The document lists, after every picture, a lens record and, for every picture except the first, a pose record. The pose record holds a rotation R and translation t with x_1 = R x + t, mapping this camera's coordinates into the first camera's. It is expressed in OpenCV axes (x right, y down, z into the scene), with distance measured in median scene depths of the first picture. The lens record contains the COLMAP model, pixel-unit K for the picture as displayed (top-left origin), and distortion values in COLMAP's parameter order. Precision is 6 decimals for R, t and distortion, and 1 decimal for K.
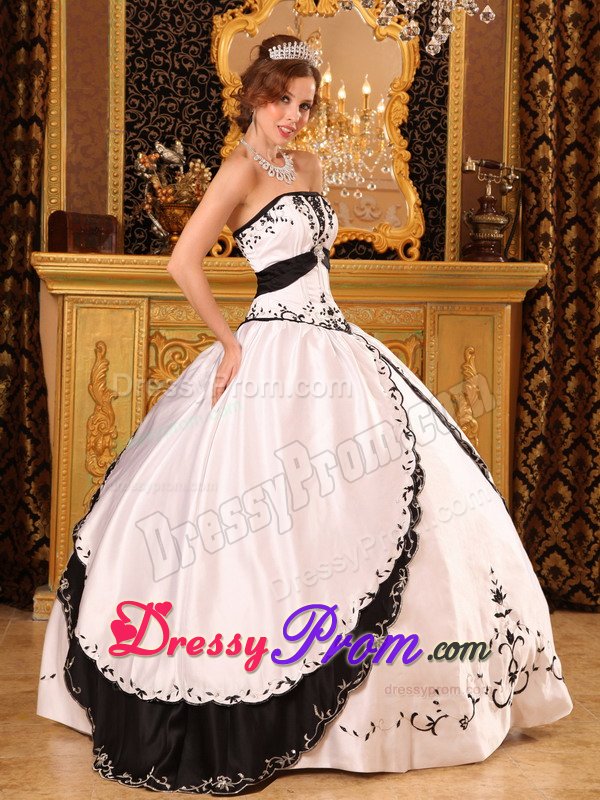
lens RADIAL K [[1784.6, 0, 301.1], [0, 1784.6, 360.7], [0, 0, 1]] dist [0.331216, 0.159659]
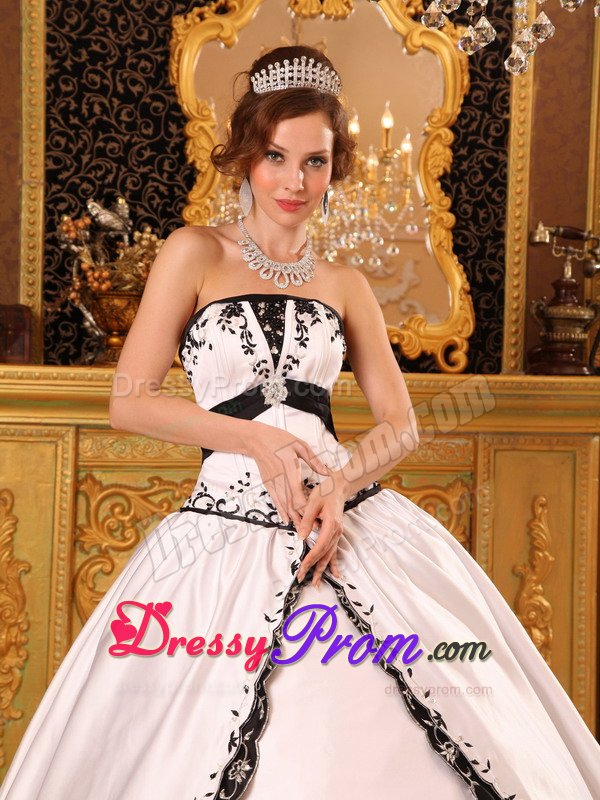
lens RADIAL K [[1897.5, 0, 301.7], [0, 1897.5, 428.7], [0, 0, 1]] dist [0.382449, 0.061190]
pose [[0.999990, 0.004508, 0.000538, 0.001244], [-0.004516, 0.999892, 0.014021, -0.043430], [-0.000475, -0.014023, 0.999902, 0.256261]]
